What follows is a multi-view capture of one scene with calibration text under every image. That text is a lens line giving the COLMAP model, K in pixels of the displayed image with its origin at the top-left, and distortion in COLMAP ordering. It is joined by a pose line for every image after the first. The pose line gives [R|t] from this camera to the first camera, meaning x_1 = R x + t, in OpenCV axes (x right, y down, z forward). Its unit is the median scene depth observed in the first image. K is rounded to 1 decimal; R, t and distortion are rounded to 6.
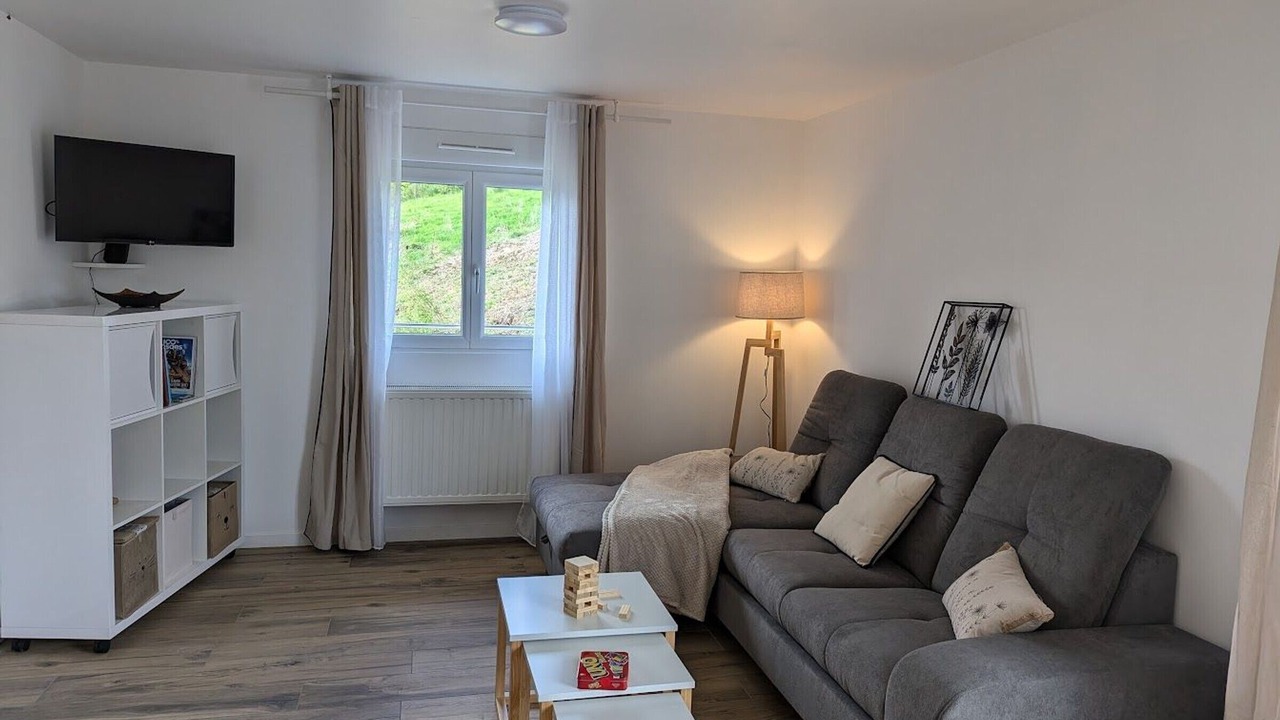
lens RADIAL K [[891.6, 0, 644.9], [0, 891.6, 354.8], [0, 0, 1]] dist [0.048457, -0.045300]
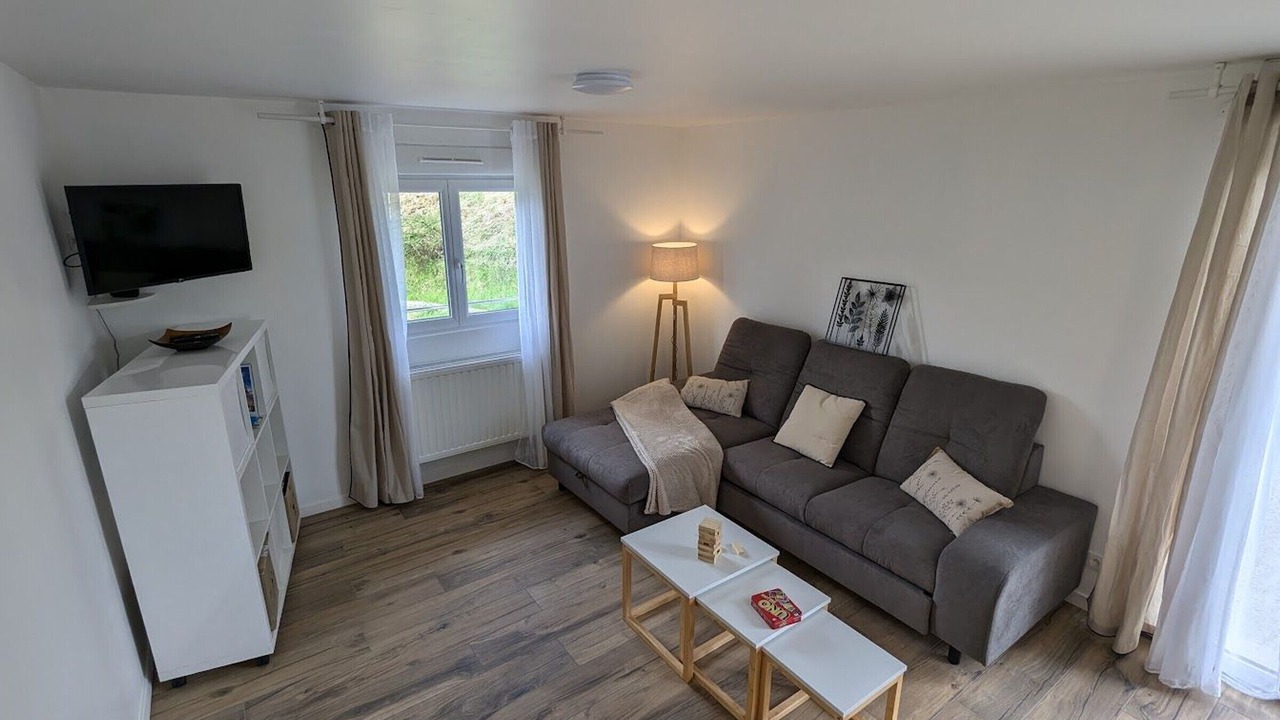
lens RADIAL K [[604.4, 0, 638.3], [0, 604.4, 358.9], [0, 0, 1]] dist [0.000341, 0.000304]
pose [[0.931561, -0.136878, 0.336837, -0.304573], [0.069527, 0.976397, 0.204487, -0.141186], [-0.356876, -0.167073, 0.919090, 0.162257]]
